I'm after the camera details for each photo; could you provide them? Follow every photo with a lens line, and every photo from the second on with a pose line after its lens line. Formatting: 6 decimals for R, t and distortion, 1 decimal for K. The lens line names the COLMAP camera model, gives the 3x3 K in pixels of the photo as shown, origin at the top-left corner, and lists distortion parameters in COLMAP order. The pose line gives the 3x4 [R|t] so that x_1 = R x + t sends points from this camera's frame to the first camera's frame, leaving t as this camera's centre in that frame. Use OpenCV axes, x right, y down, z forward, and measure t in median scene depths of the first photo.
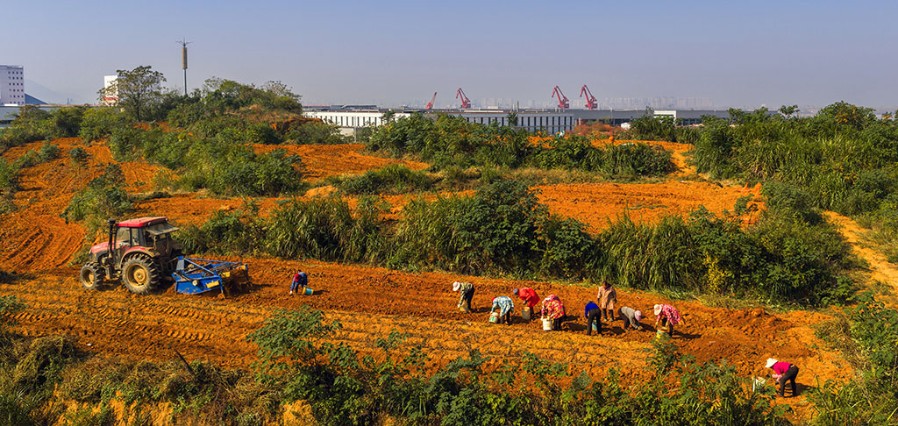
lens RADIAL K [[800.5, 0, 467.5], [0, 800.5, 174.3], [0, 0, 1]] dist [0.020926, -0.030206]
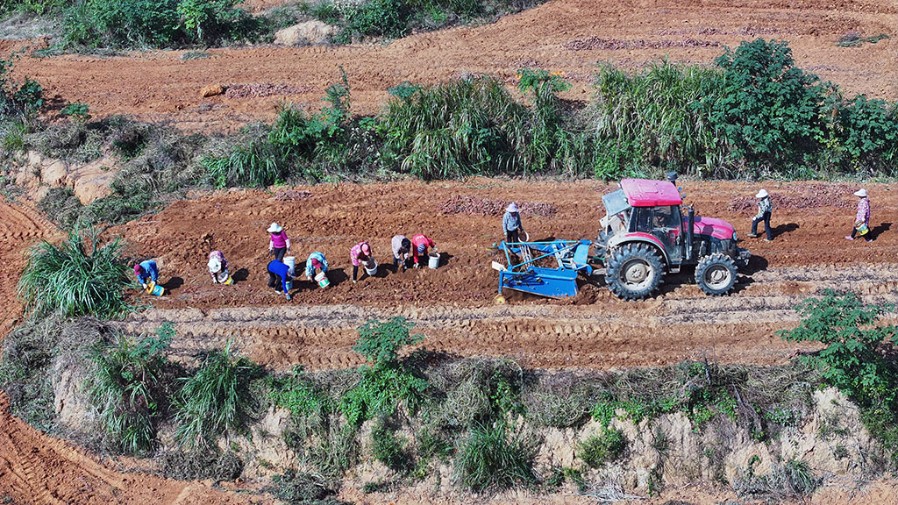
lens RADIAL K [[1831.8, 0, 448.3], [0, 1831.8, 252.6], [0, 0, 1]] dist [-0.153242, 0.000000]
pose [[0.937427, -0.131440, 0.322418, -0.723156], [0.036627, 0.958097, 0.284094, -0.271397], [-0.346249, -0.254508, 0.902960, -0.396677]]
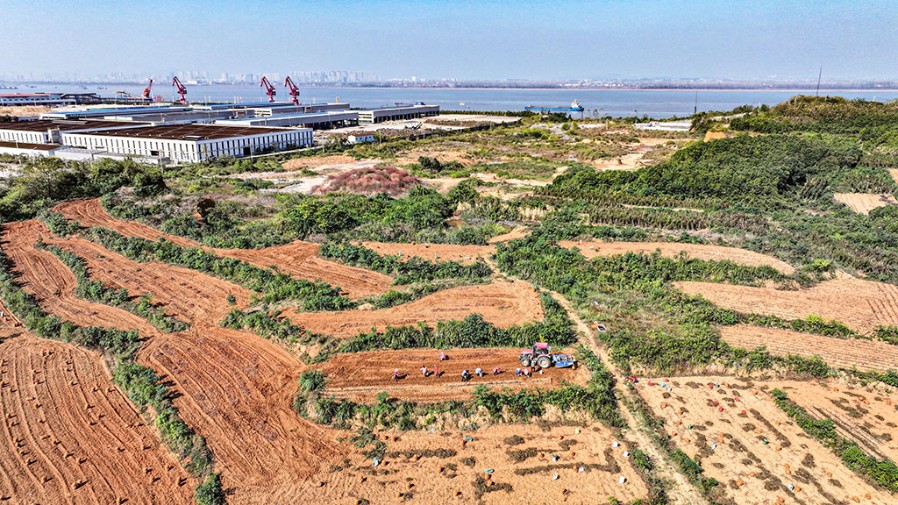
lens RADIAL K [[638.3, 0, 453.3], [0, 638.3, 249.3], [0, 0, 1]] dist [0.008805, 0.000202]
pose [[0.916411, -0.104534, 0.386347, -0.876012], [0.035148, 0.982580, 0.182485, -0.639743], [-0.398693, -0.153652, 0.904121, -1.033966]]
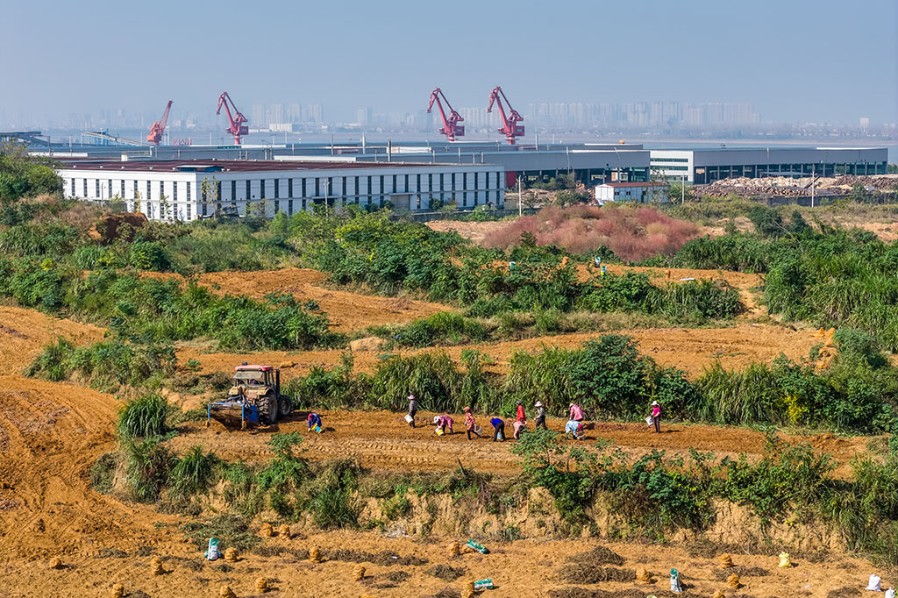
lens RADIAL K [[1812.3, 0, 449.0], [0, 1812.3, 298.1], [0, 0, 1]] dist [-0.150540, 0.000000]
pose [[0.992075, -0.014909, 0.124761, -0.459518], [0.013398, 0.999826, 0.012941, -0.073141], [-0.124932, -0.011167, 0.992102, -1.374601]]
